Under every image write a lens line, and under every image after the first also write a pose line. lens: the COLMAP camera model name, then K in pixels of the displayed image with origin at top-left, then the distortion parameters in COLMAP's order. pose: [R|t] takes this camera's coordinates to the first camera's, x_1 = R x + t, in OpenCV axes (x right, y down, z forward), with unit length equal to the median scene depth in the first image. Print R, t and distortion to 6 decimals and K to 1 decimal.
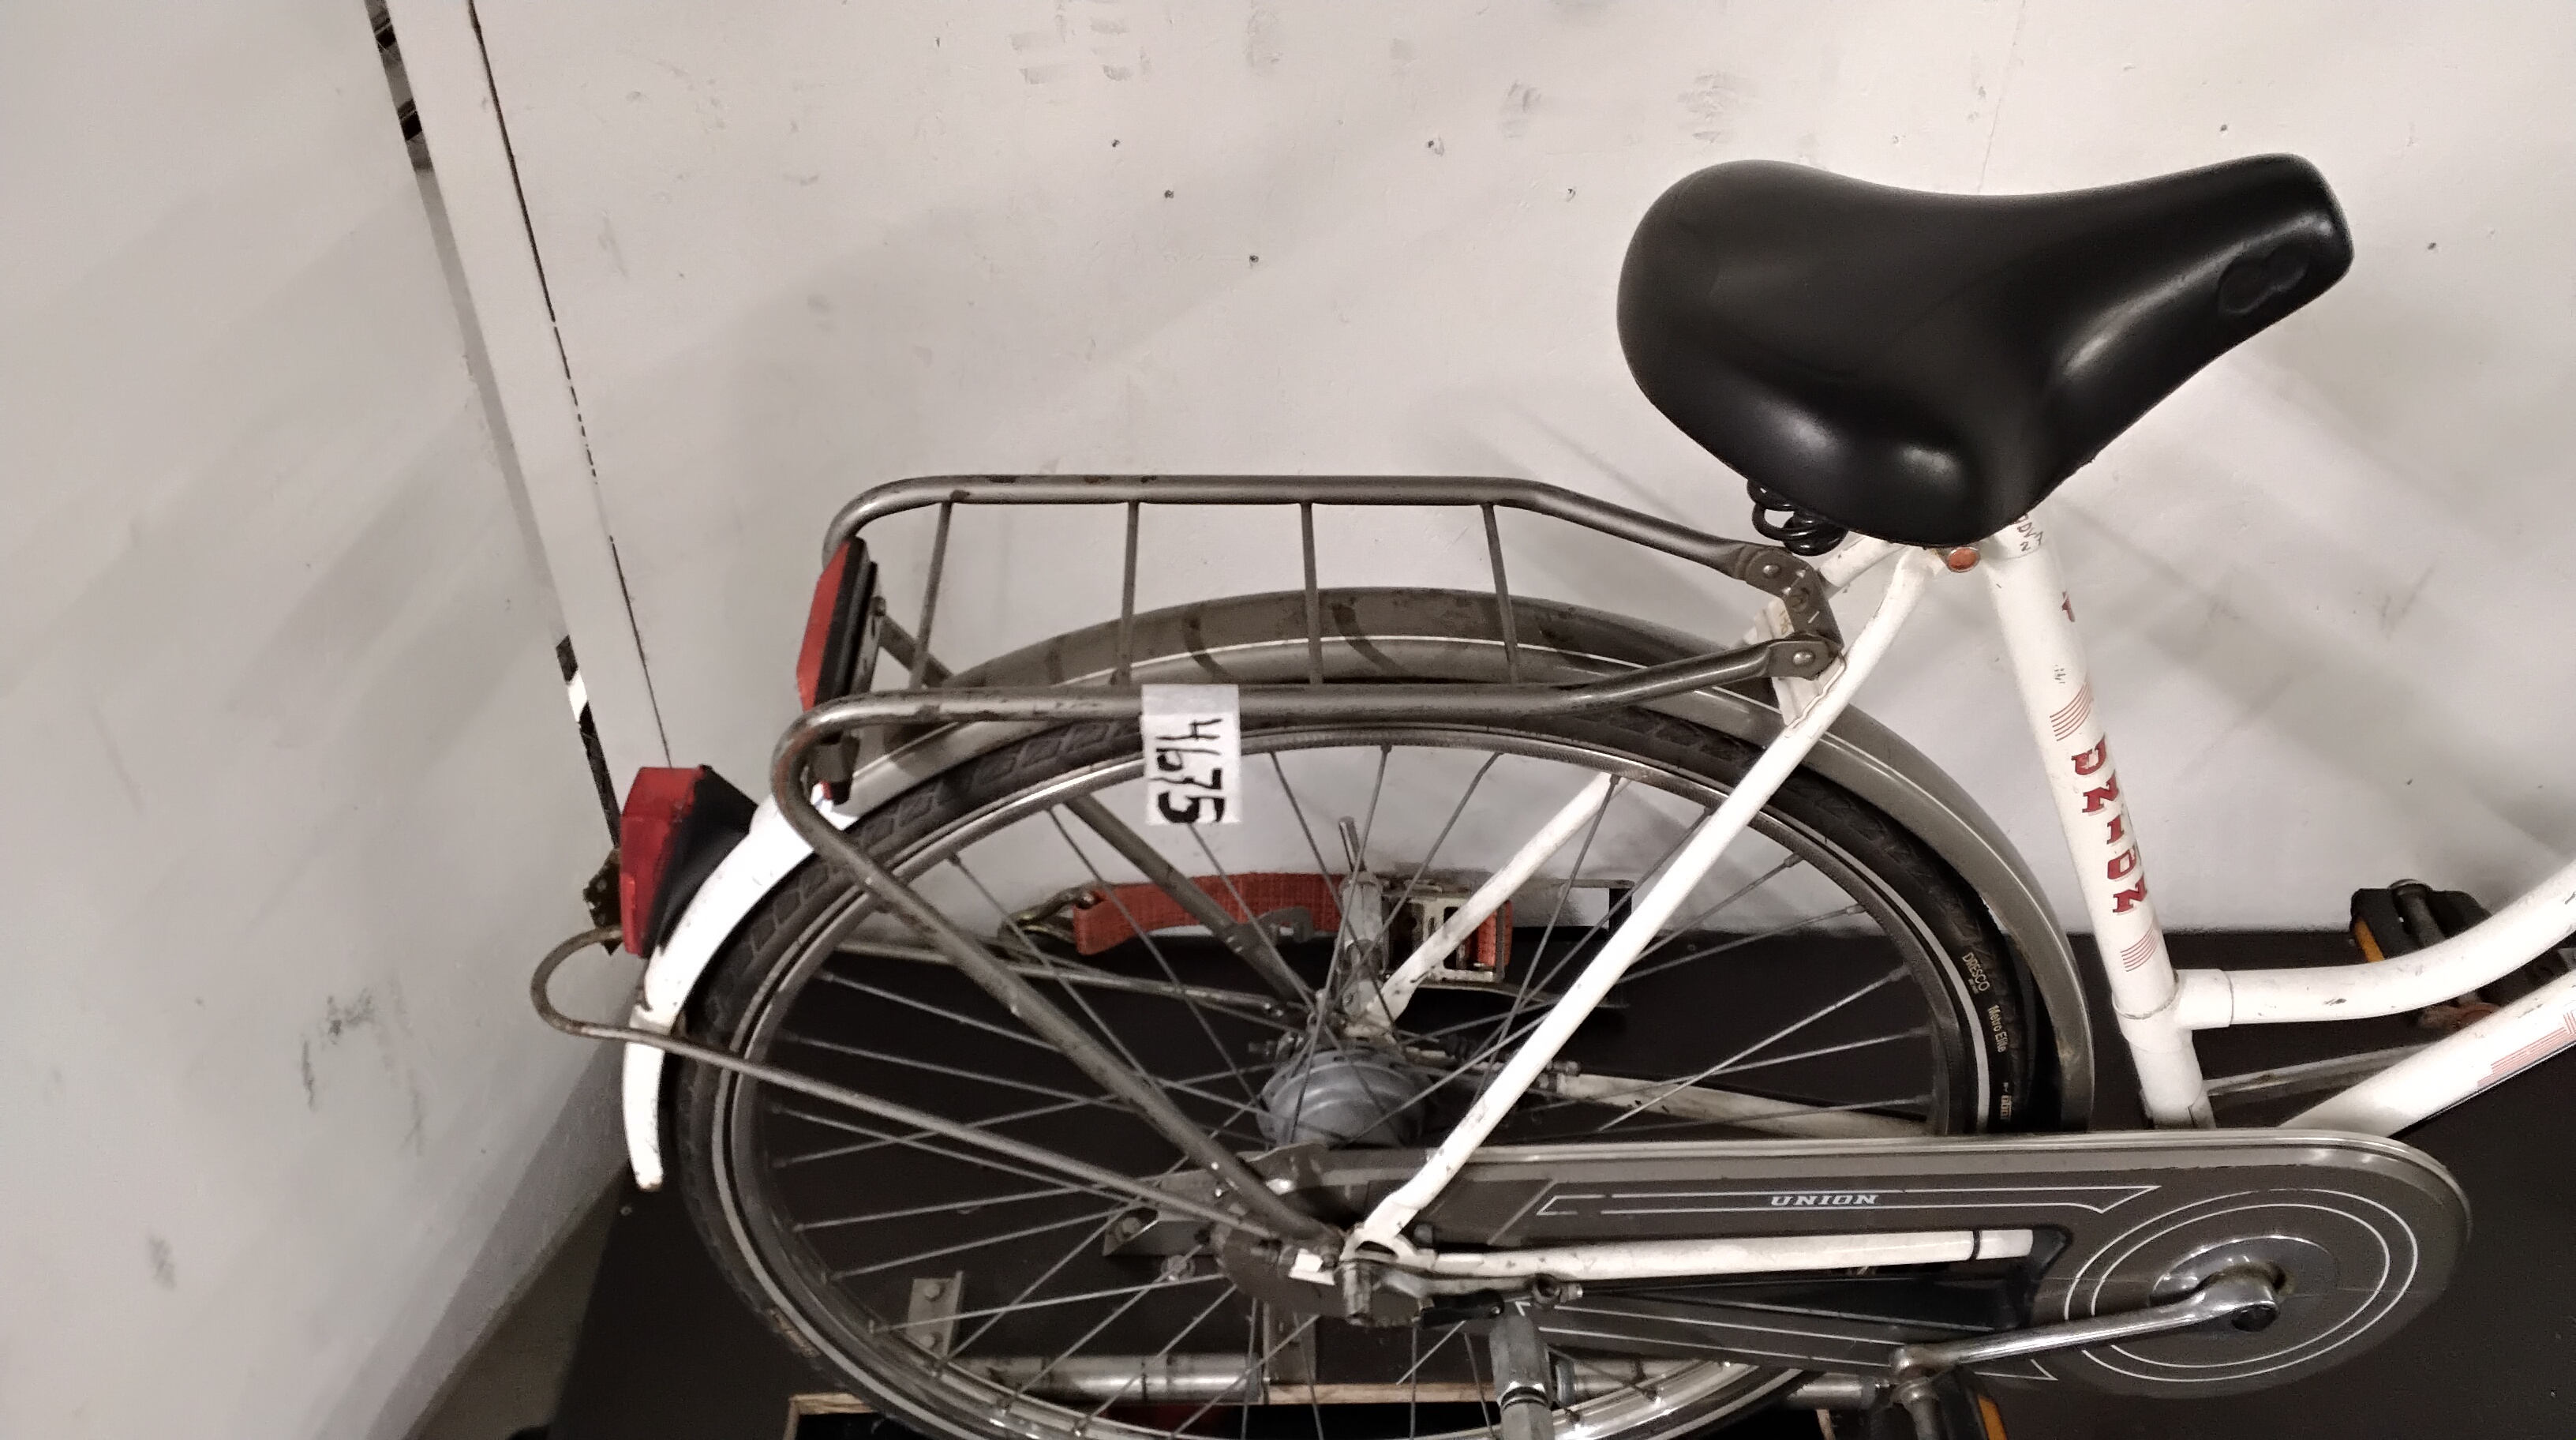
lens RADIAL K [[2043.4, 0, 1288.0], [0, 2043.4, 720.0], [0, 0, 1]] dist [0.124766, -0.211971]
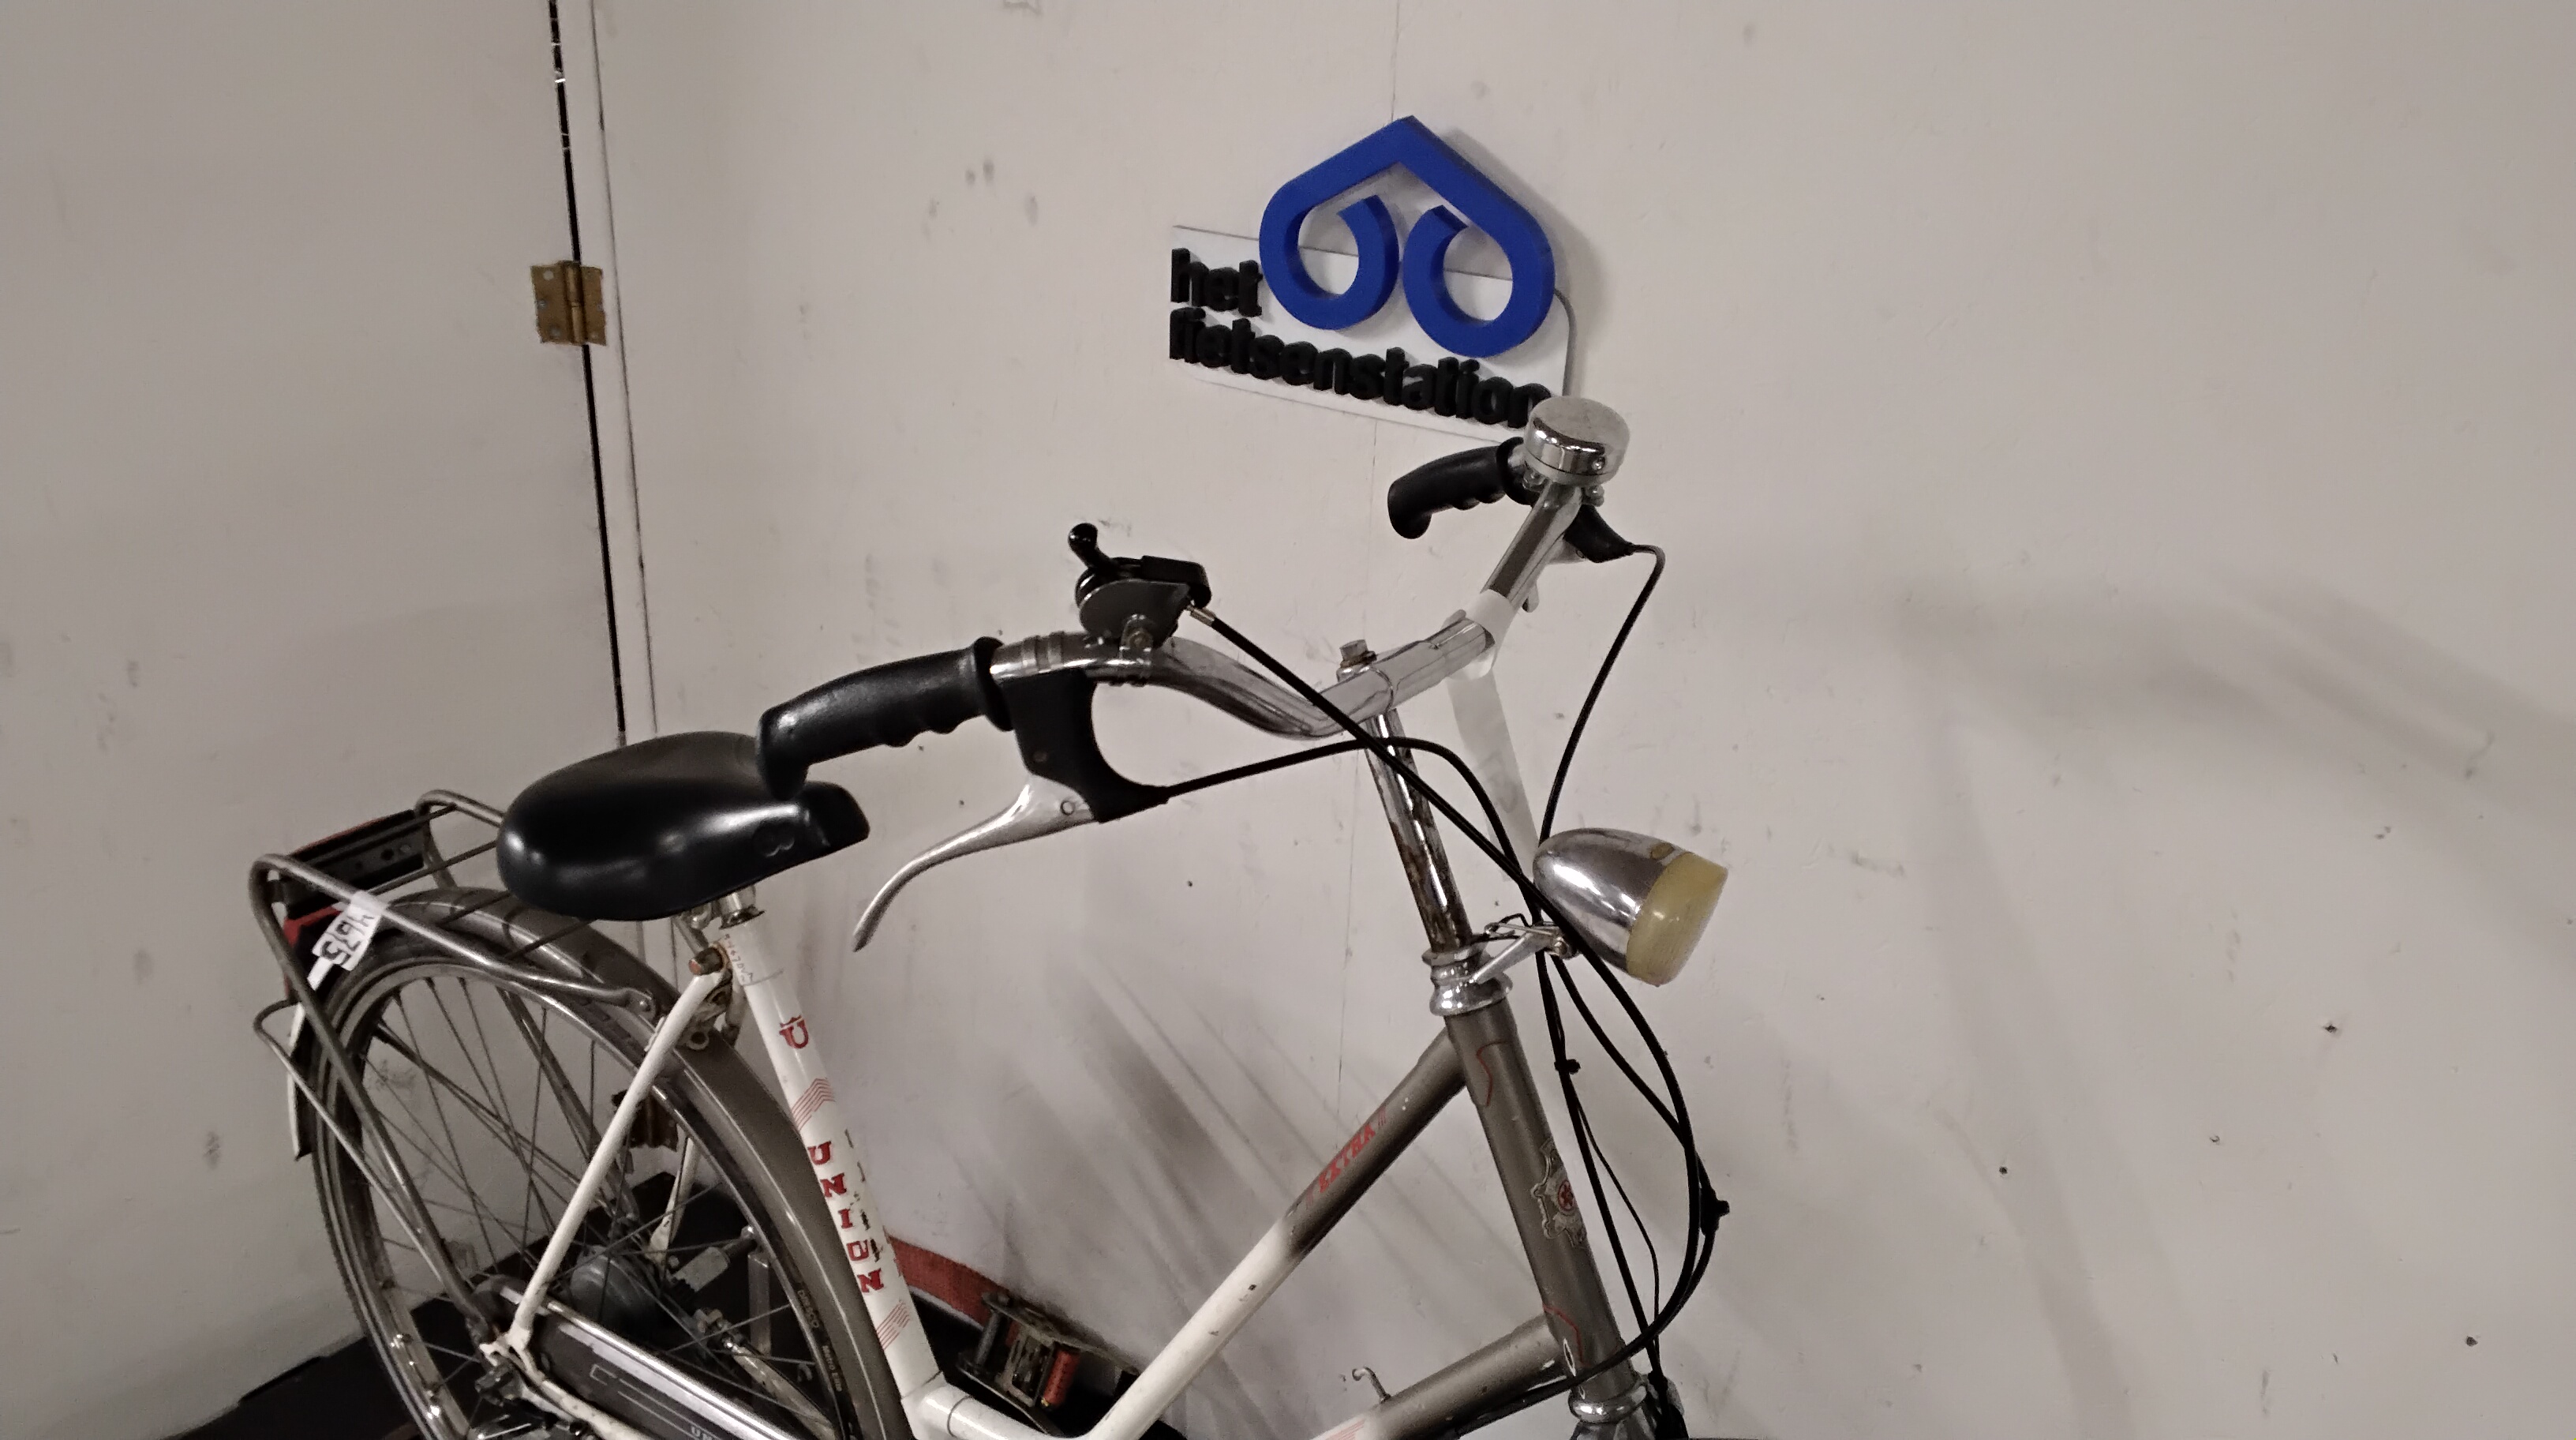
lens RADIAL K [[2043.4, 0, 1288.0], [0, 2043.4, 720.0], [0, 0, 1]] dist [0.124766, -0.211971]
pose [[0.805136, 0.241240, -0.541812, 1.331939], [-0.402509, 0.893203, -0.200436, -0.096497], [0.435595, 0.379463, 0.816251, -0.220650]]
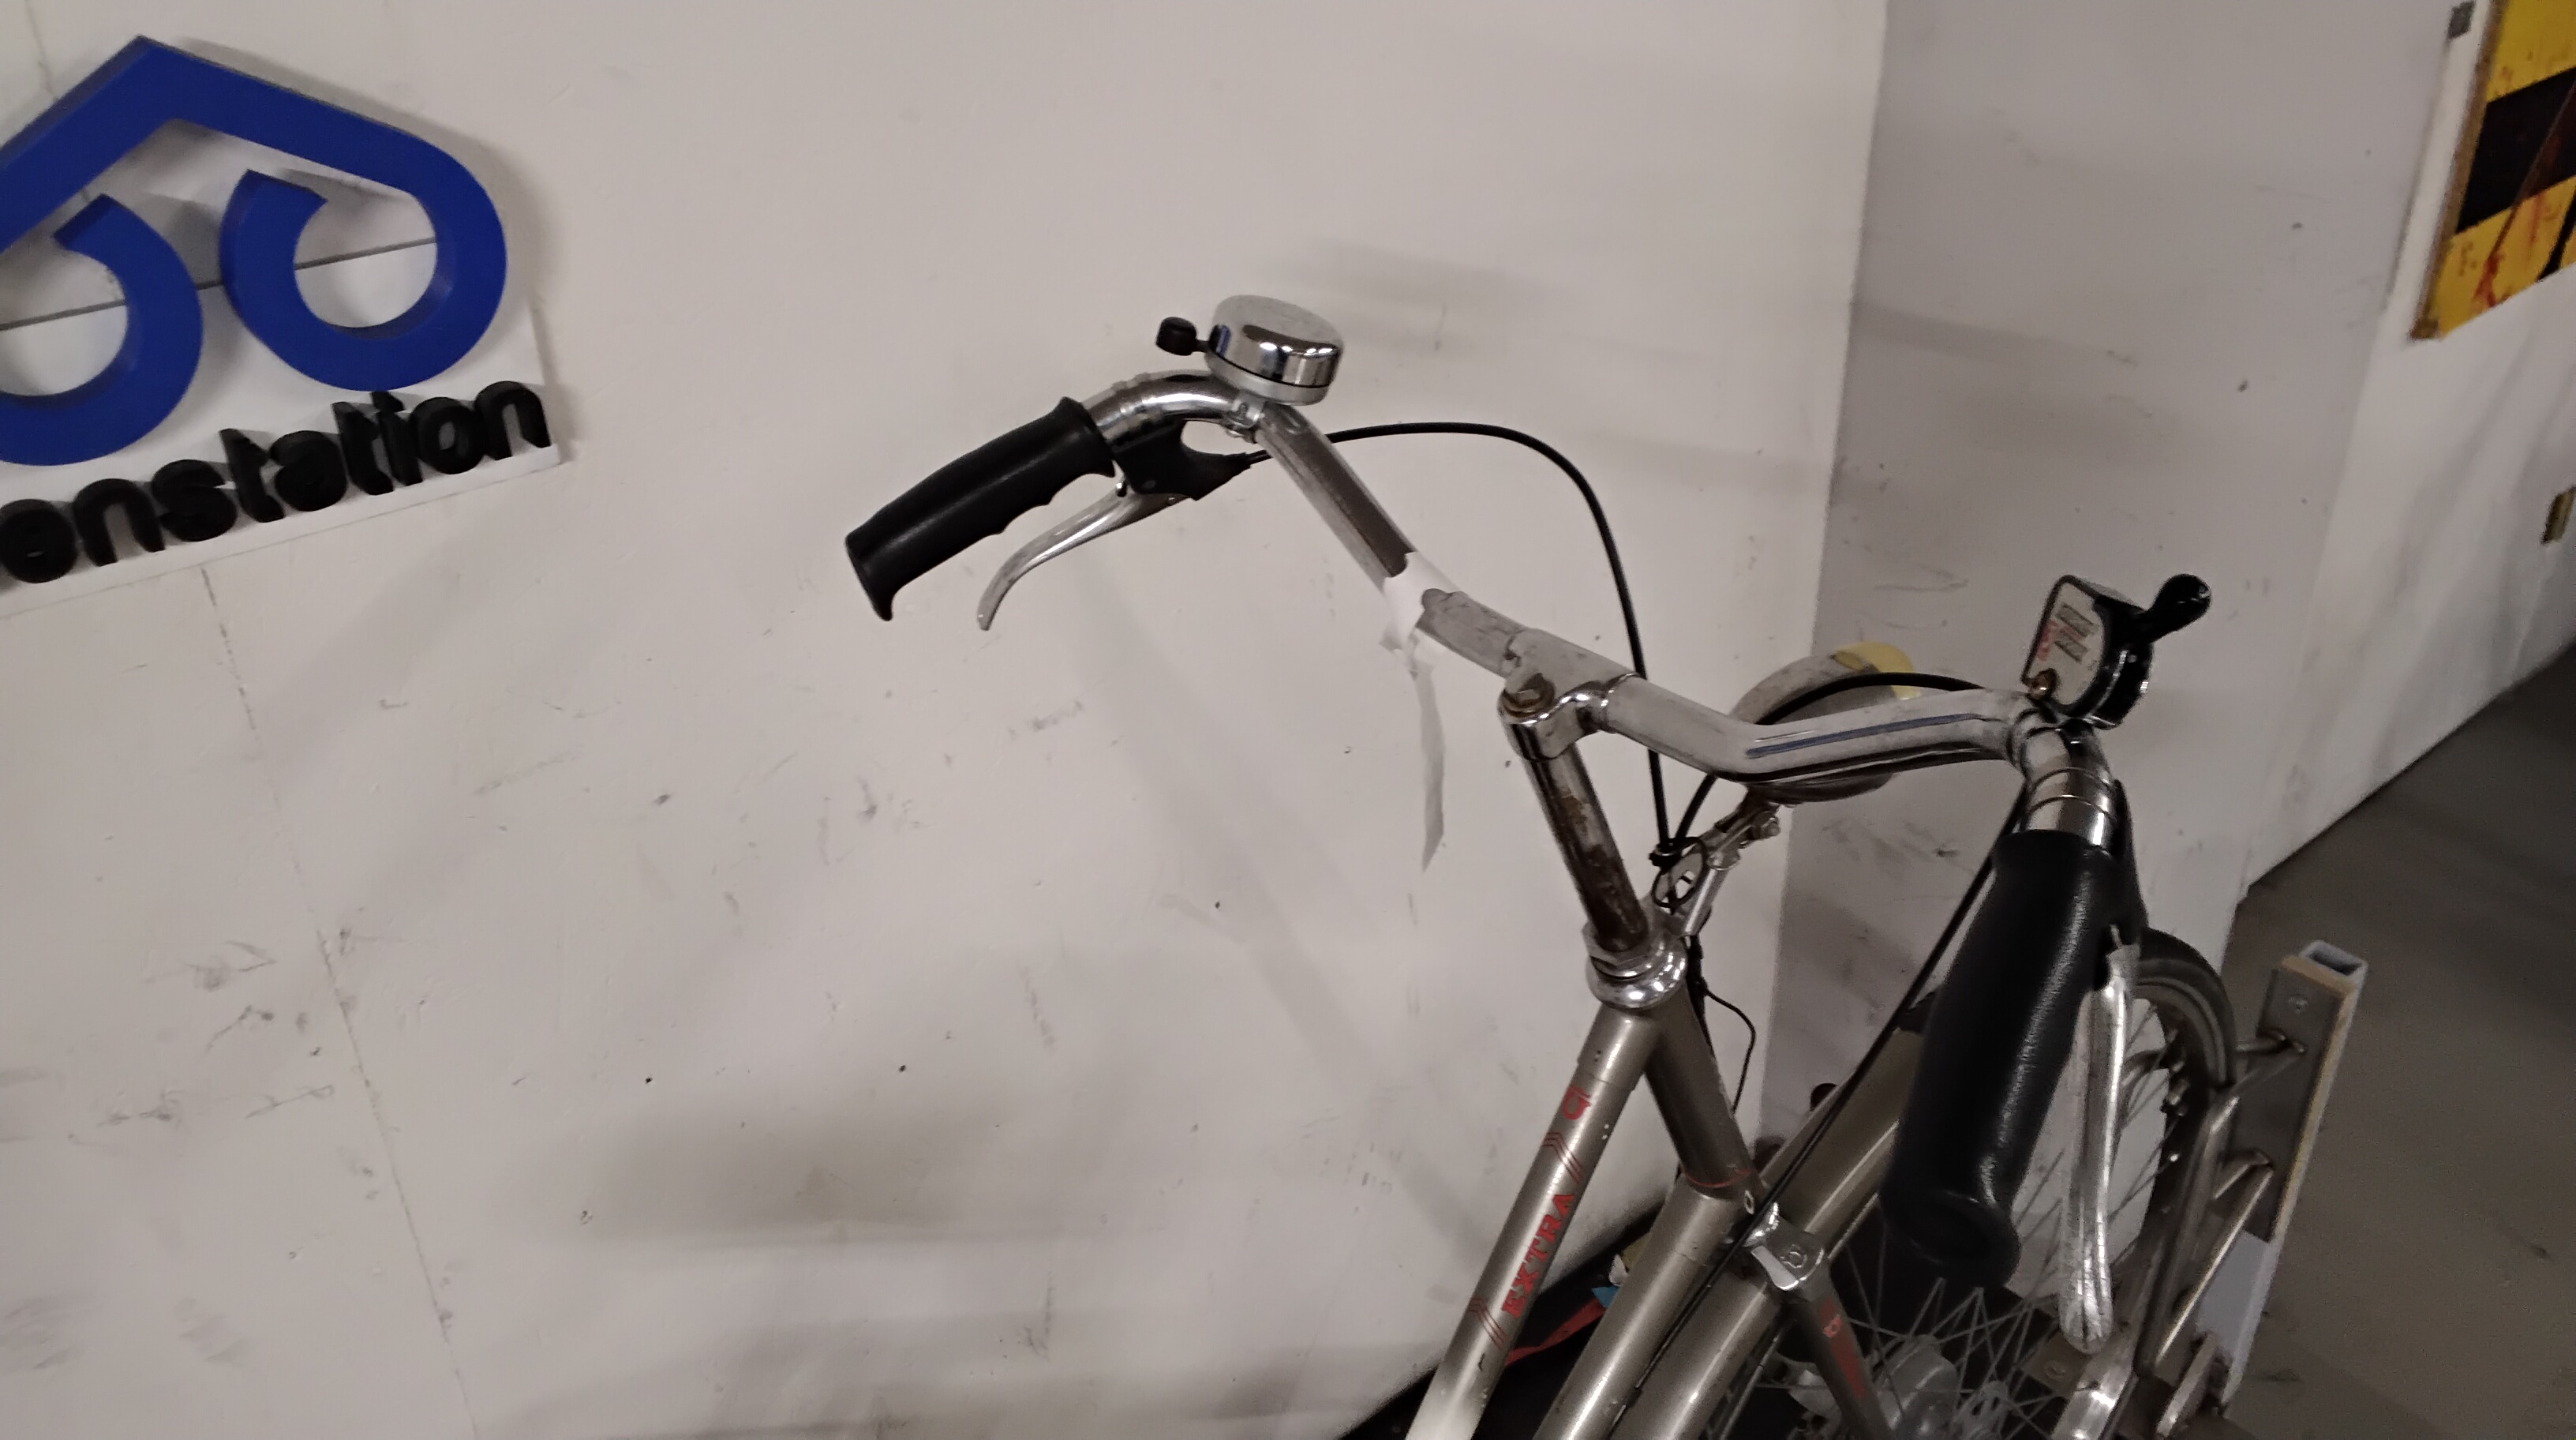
lens RADIAL K [[2043.4, 0, 1288.0], [0, 2043.4, 720.0], [0, 0, 1]] dist [0.124766, -0.211971]
pose [[0.770578, -0.335034, 0.542182, 0.287113], [0.426012, 0.903487, -0.047174, -0.343983], [-0.474049, 0.267327, 0.838936, 0.034078]]
